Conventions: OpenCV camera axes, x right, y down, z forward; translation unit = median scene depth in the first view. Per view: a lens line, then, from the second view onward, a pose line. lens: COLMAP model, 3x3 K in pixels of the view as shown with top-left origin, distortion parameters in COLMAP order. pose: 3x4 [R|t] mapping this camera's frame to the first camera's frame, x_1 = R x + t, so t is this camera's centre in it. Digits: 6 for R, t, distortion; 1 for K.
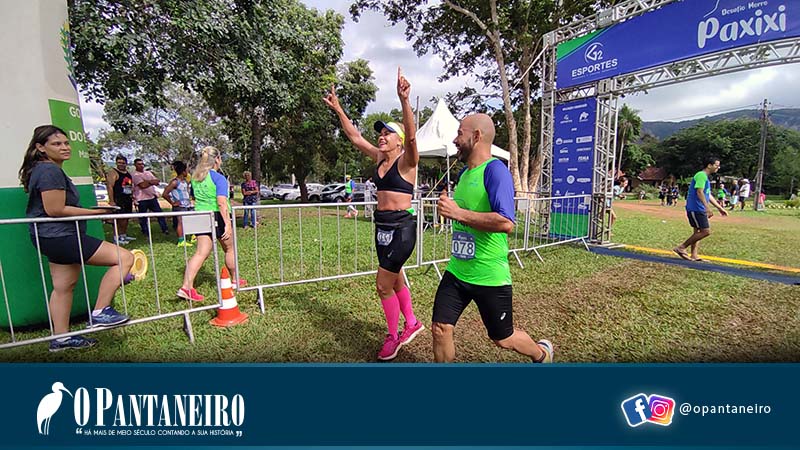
lens RADIAL K [[364.1, 0, 401.1], [0, 364.1, 223.4], [0, 0, 1]] dist [-0.055403, 0.038508]
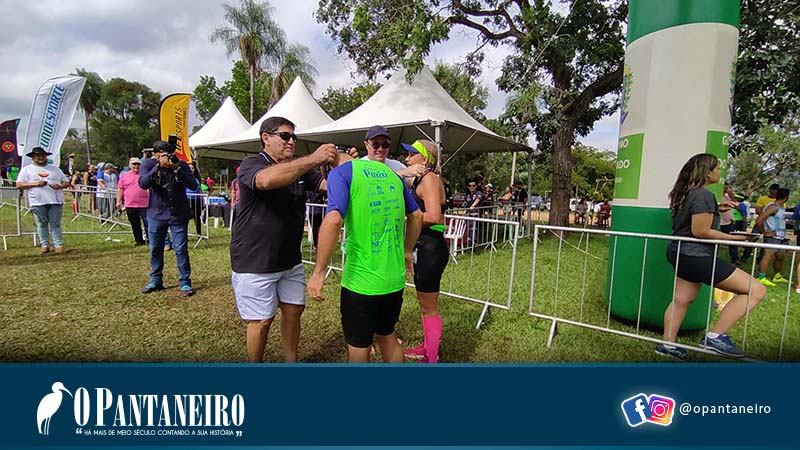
lens RADIAL K [[363.1, 0, 401.8], [0, 363.1, 224.0], [0, 0, 1]] dist [-0.043505, 0.023406]
pose [[0.357230, 0.093533, -0.929322, -0.279254], [-0.142011, 0.988845, 0.044935, 0.018745], [0.923158, 0.115921, 0.366527, -0.228367]]
